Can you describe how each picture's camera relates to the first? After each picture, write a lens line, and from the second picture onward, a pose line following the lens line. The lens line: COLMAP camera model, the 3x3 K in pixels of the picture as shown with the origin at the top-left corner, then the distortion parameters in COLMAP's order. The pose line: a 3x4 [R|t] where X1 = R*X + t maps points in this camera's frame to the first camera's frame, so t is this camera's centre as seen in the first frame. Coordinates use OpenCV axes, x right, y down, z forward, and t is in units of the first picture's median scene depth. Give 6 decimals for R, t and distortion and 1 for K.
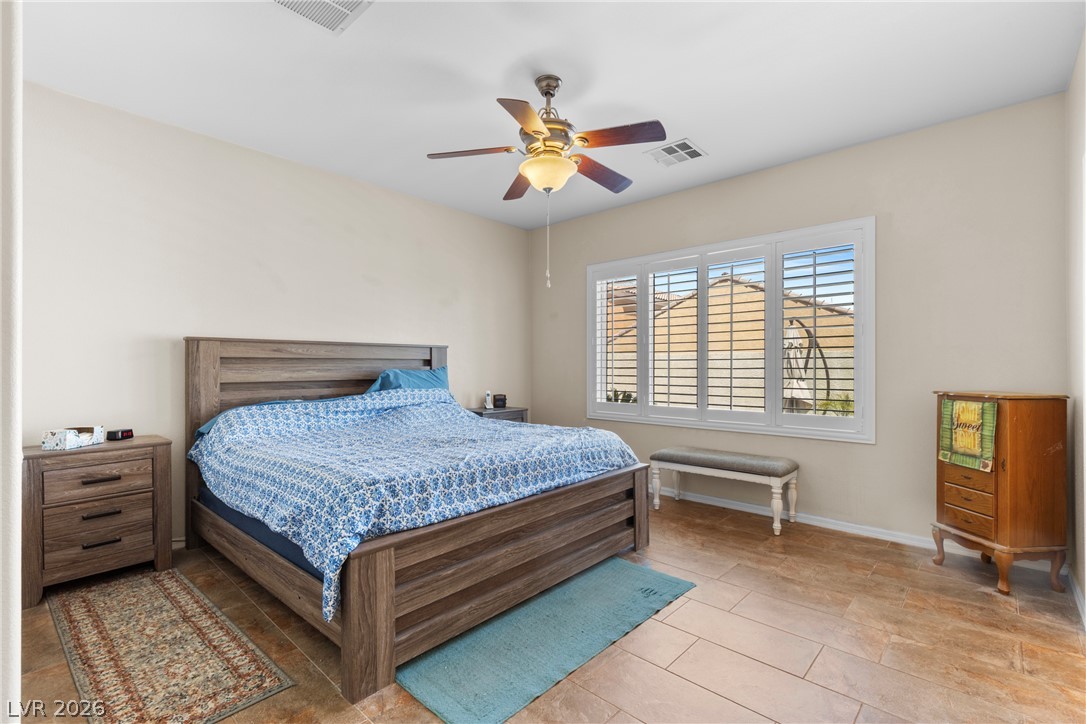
lens RADIAL K [[492.0, 0, 548.2], [0, 492.0, 368.2], [0, 0, 1]] dist [0.010893, -0.000536]
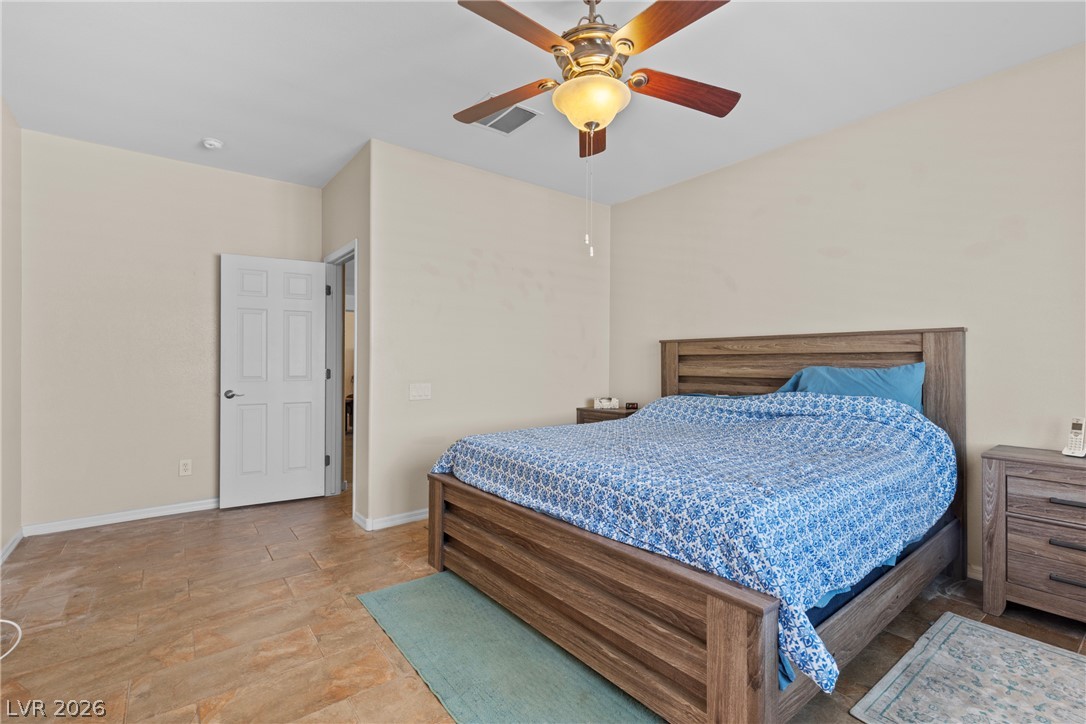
lens RADIAL K [[492.0, 0, 548.2], [0, 492.0, 368.2], [0, 0, 1]] dist [0.010893, -0.000536]
pose [[-0.176560, 0.009385, -0.984245, 0.573127], [-0.006487, 0.999922, 0.010698, -0.000598], [0.984268, 0.008274, -0.176485, 0.827267]]
